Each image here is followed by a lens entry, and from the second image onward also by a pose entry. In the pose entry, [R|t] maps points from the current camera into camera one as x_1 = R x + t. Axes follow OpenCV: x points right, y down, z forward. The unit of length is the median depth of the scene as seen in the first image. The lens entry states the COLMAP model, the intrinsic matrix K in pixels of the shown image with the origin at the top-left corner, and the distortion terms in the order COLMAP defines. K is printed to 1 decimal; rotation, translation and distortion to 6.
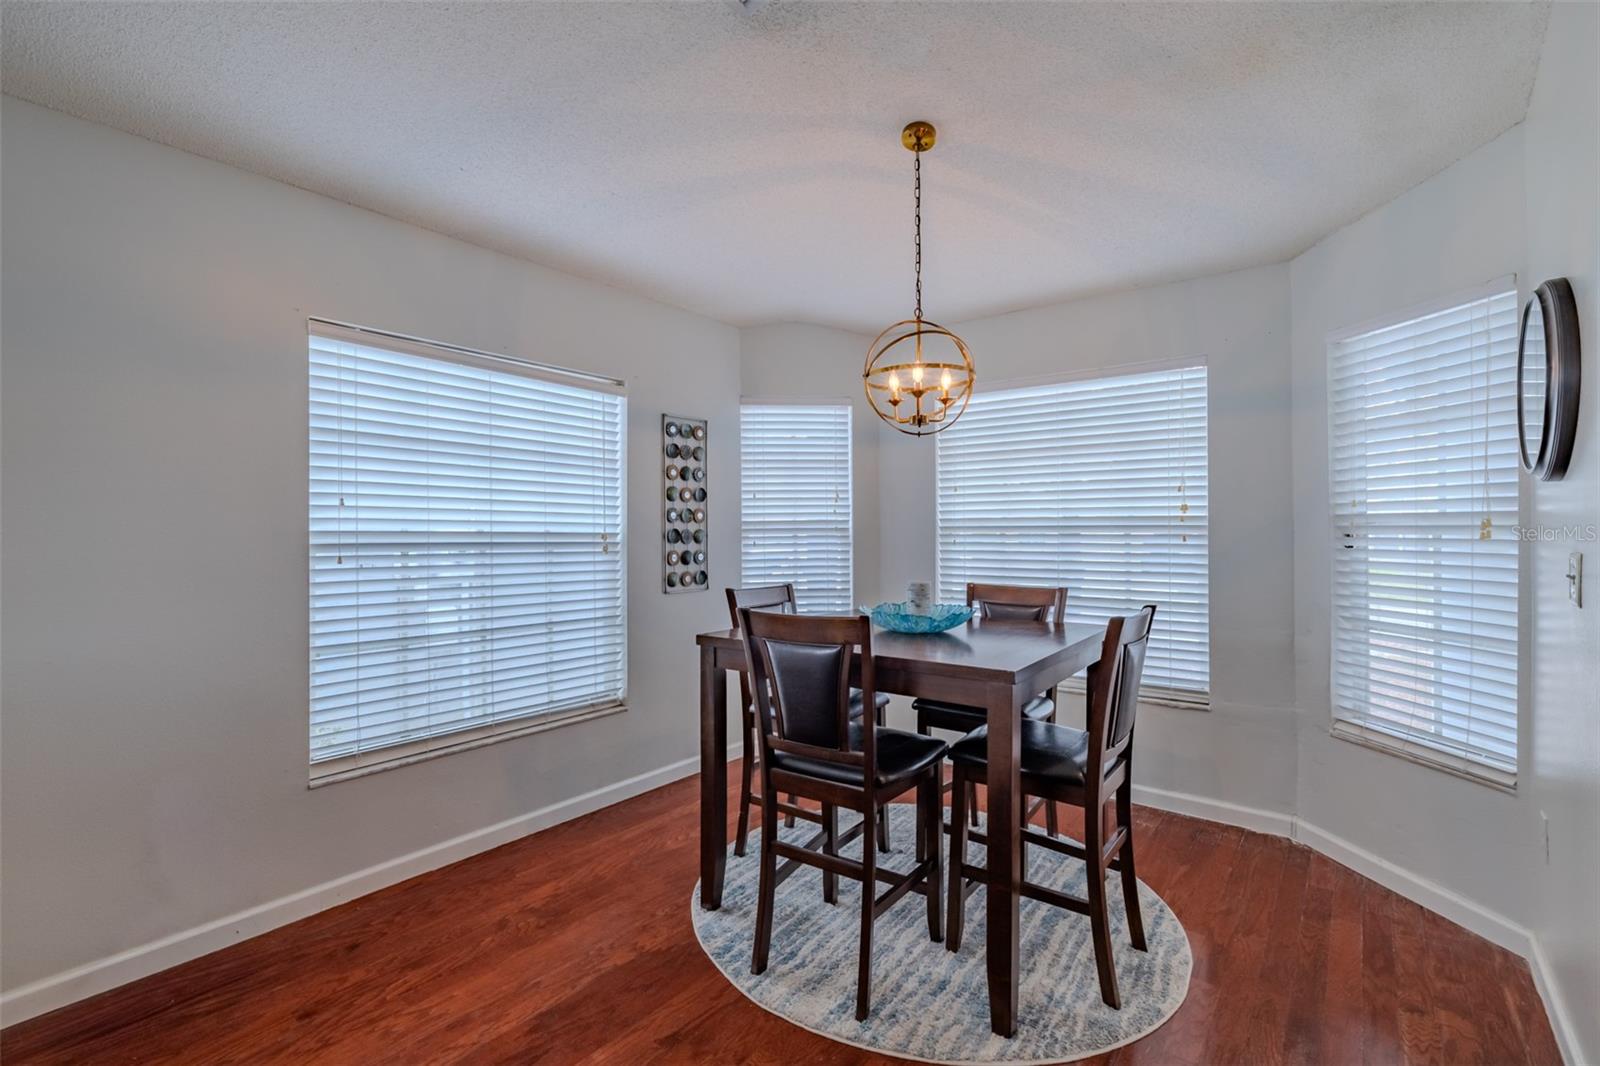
lens RADIAL K [[723.4, 0, 801.3], [0, 723.4, 507.4], [0, 0, 1]] dist [0.001933, -0.000038]
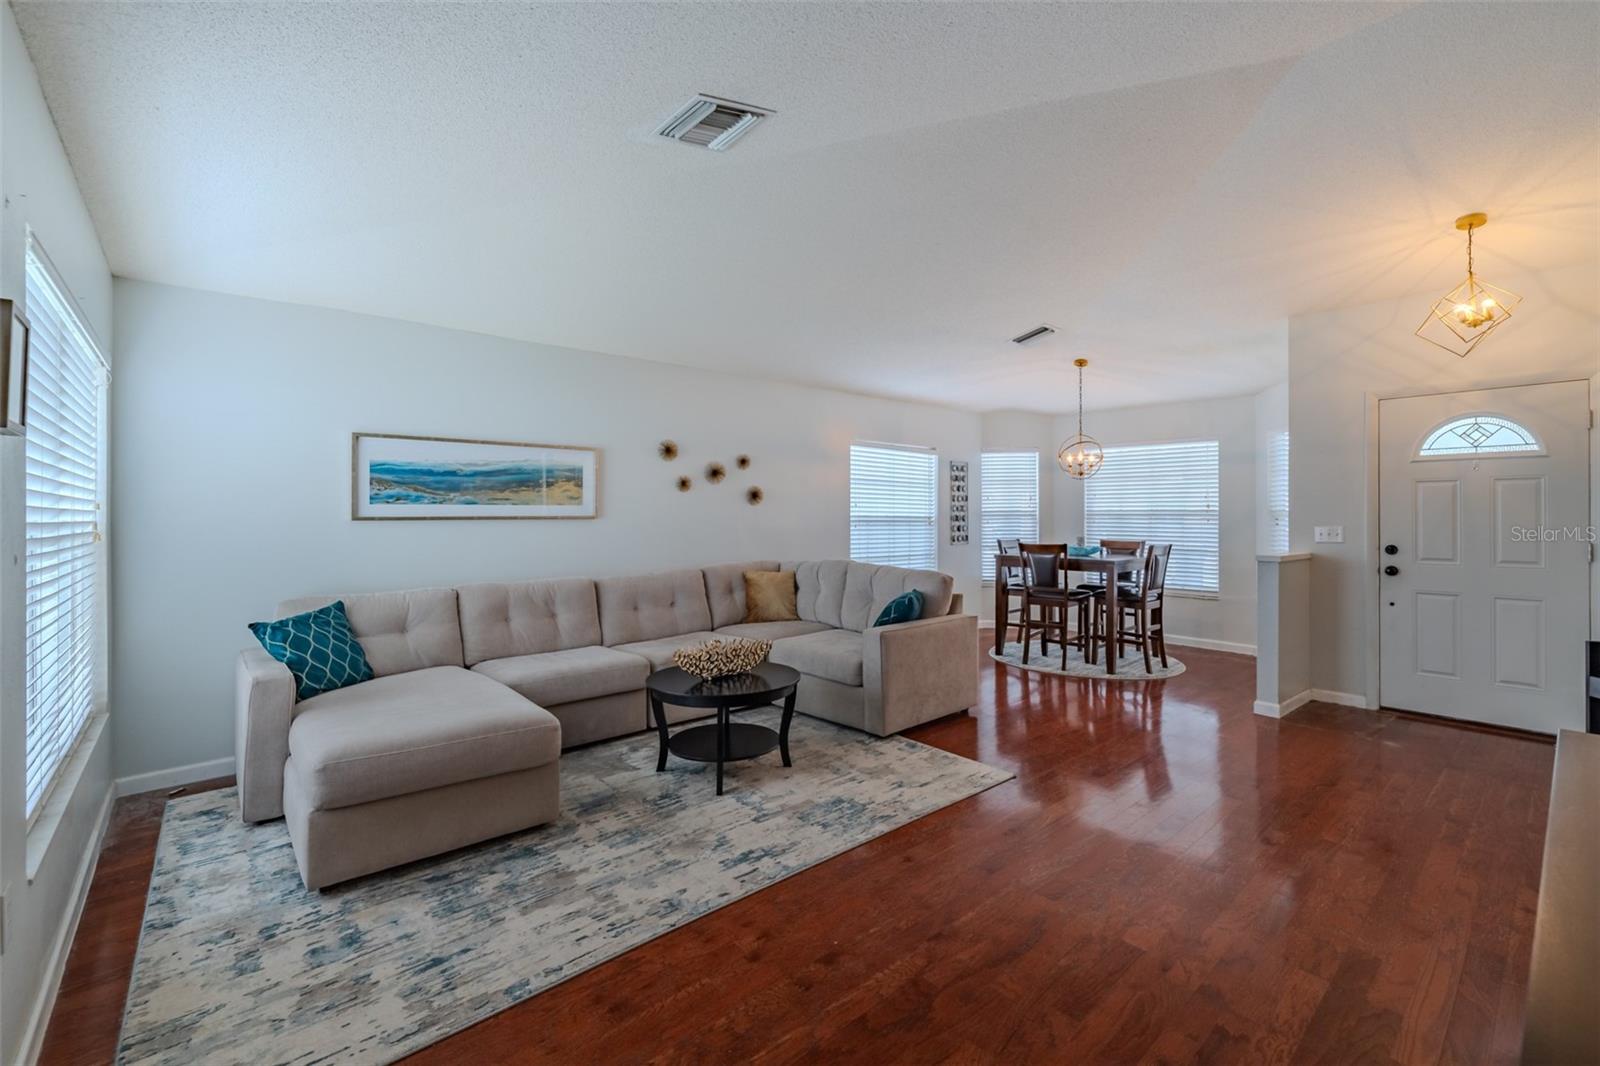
lens RADIAL K [[682.4, 0, 809.7], [0, 682.4, 523.5], [0, 0, 1]] dist [0.002292, 0.000654]
pose [[0.985426, 0.006468, -0.169981, -0.343273], [0.001404, 0.998933, 0.046152, -0.050564], [0.170098, -0.045718, 0.984366, -1.417597]]
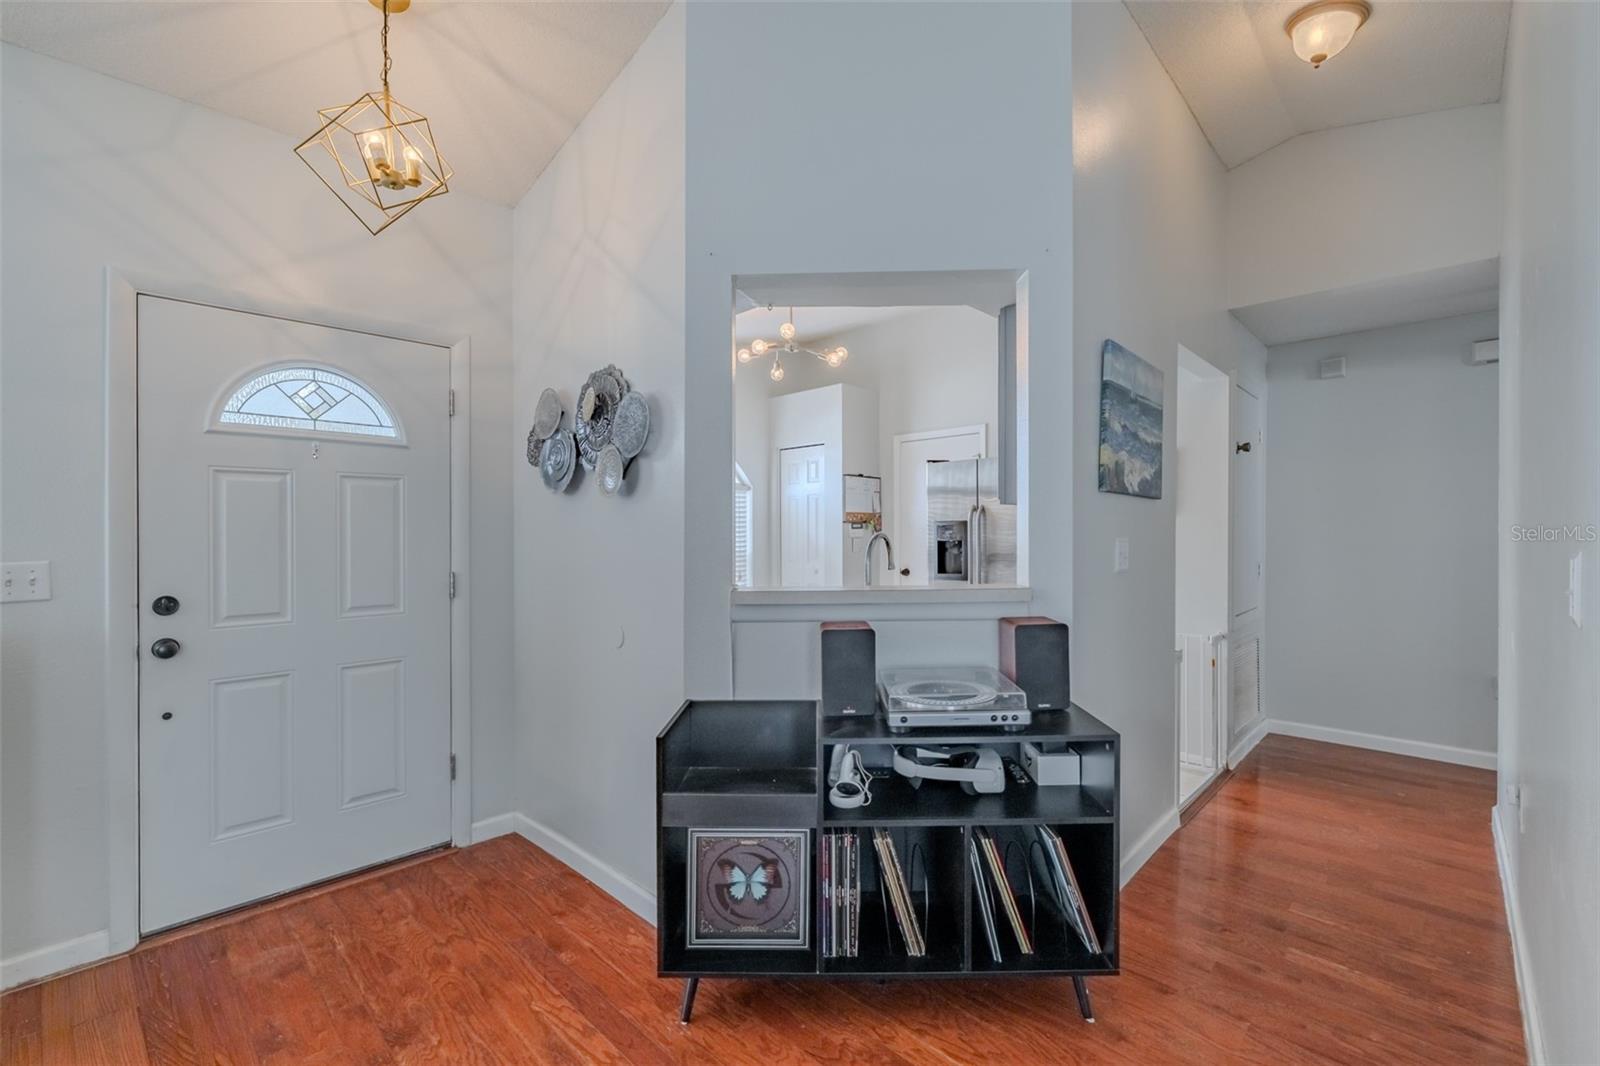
lens RADIAL K [[682.4, 0, 804.2], [0, 682.4, 529.4], [0, 0, 1]] dist [0.002292, 0.000654]
pose [[0.101591, 0.013126, 0.994740, 0.020280], [-0.025902, 0.999609, -0.010545, -0.011368], [-0.994489, -0.024695, 0.101891, -0.413673]]
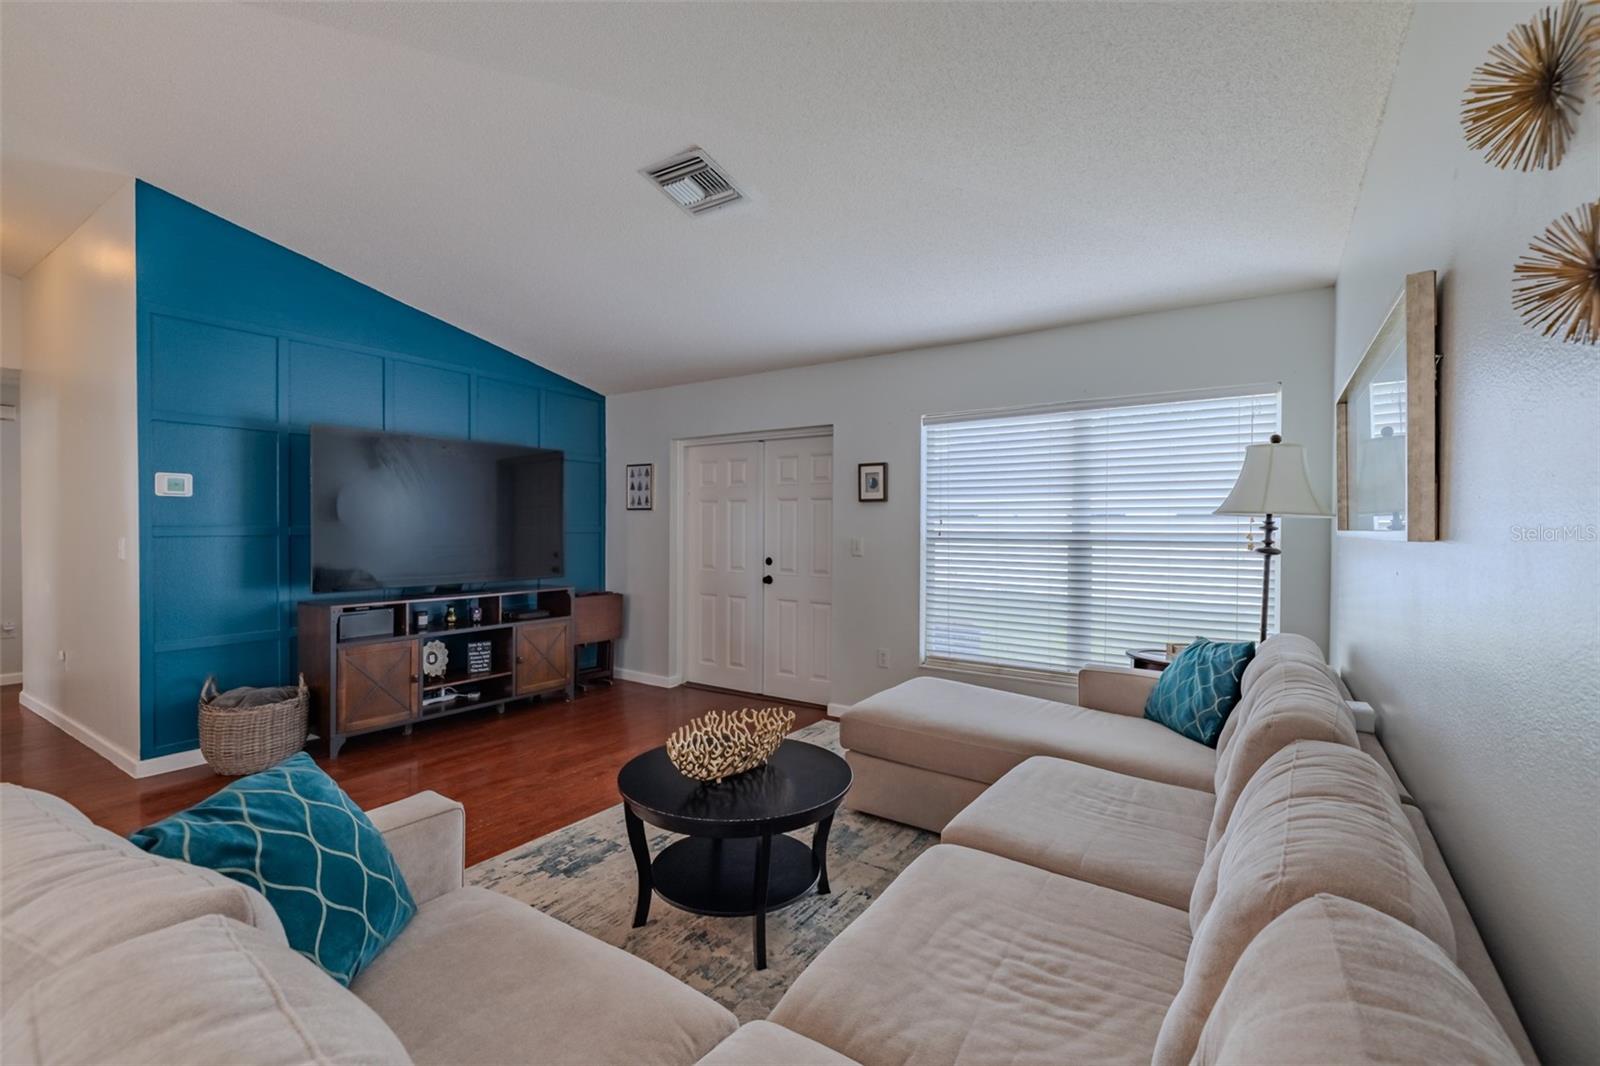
lens RADIAL K [[682.4, 0, 807.3], [0, 682.4, 532.8], [0, 0, 1]] dist [0.002292, 0.000654]
pose [[-0.996172, 0.004721, -0.087282, -0.716851], [0.006813, 0.999696, -0.023683, 0.018028], [0.087144, -0.024187, -0.995902, 0.586282]]
